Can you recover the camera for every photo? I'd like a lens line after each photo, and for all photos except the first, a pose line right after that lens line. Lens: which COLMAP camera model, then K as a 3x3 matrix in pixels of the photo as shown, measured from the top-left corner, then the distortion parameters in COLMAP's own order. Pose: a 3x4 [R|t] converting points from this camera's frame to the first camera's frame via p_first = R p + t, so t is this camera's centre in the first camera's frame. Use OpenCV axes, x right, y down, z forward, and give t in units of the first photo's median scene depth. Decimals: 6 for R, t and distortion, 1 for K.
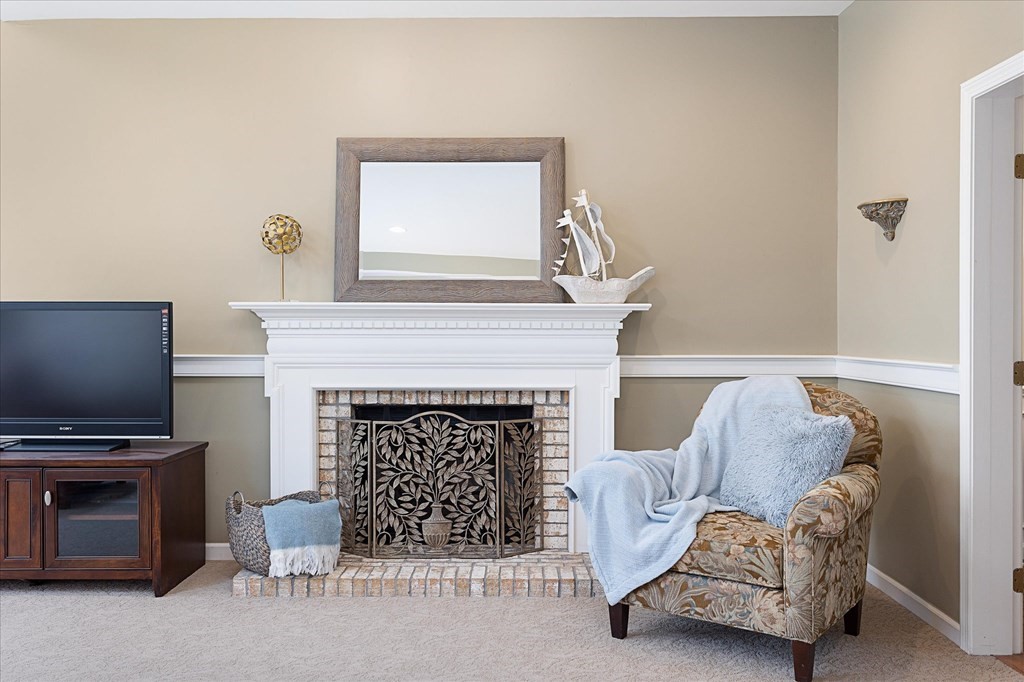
lens RADIAL K [[872.5, 0, 513.8], [0, 872.5, 338.7], [0, 0, 1]] dist [-0.007332, 0.004353]
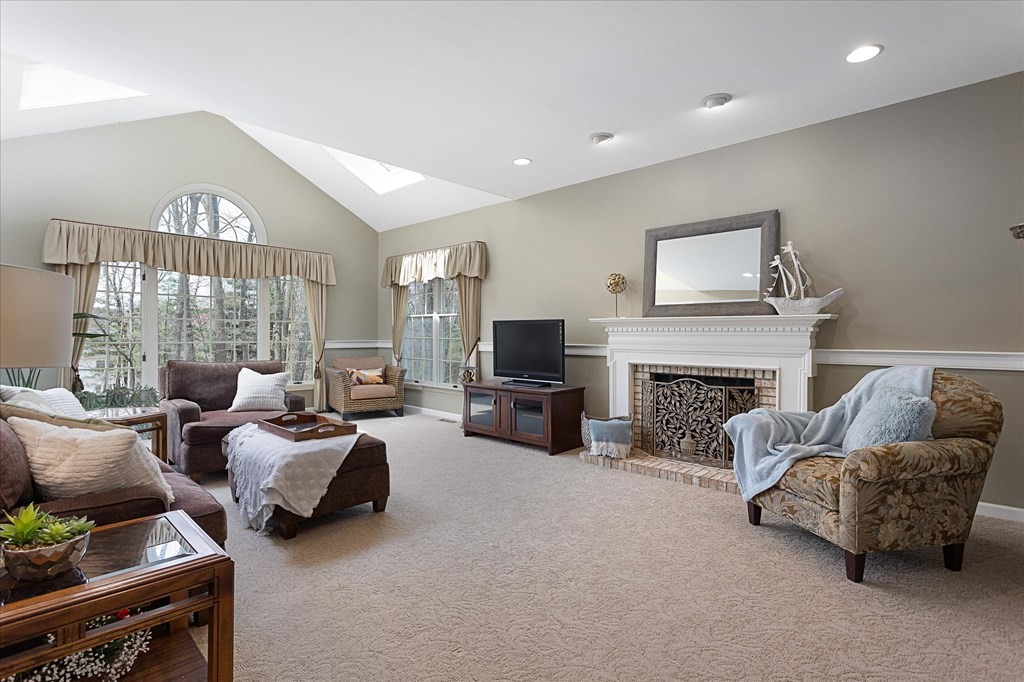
lens RADIAL K [[493.7, 0, 510.9], [0, 493.7, 339.5], [0, 0, 1]] dist [-0.013687, 0.000636]
pose [[0.734877, 0.007597, -0.678158, 0.320643], [-0.004882, 0.999971, 0.005913, 0.000229], [0.678183, -0.001035, 0.734892, 0.027787]]
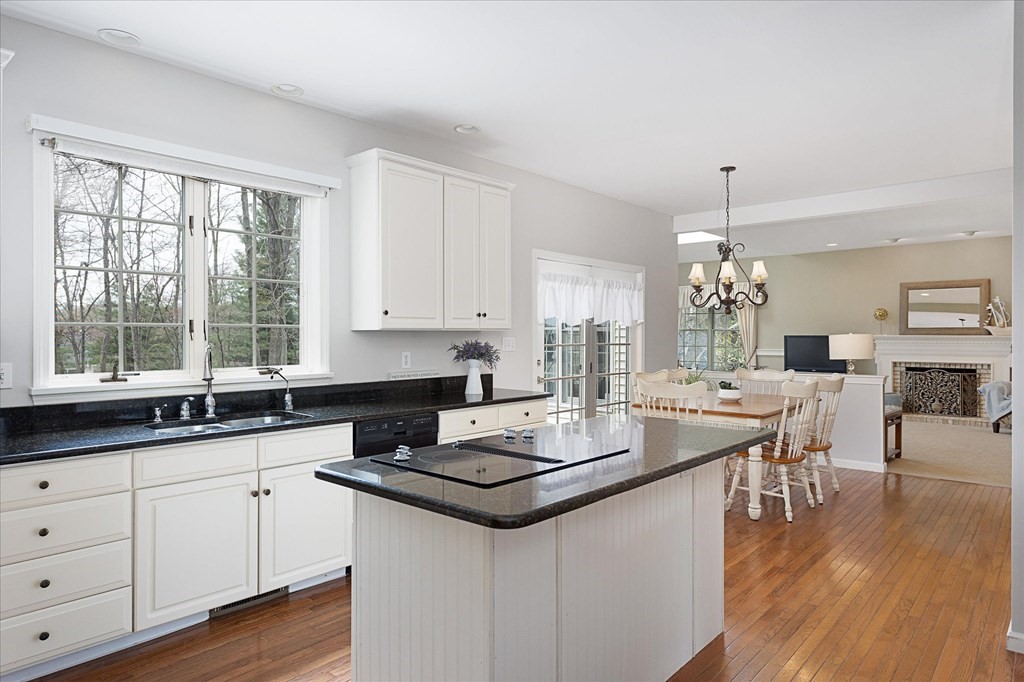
lens RADIAL K [[644.3, 0, 517.1], [0, 644.3, 337.9], [0, 0, 1]] dist [0.020558, 0.001181]
pose [[0.760894, 0.000566, -0.648876, 0.284788], [0.000863, 0.999998, 0.001884, -0.037744], [0.648875, -0.001993, 0.760892, -1.800064]]
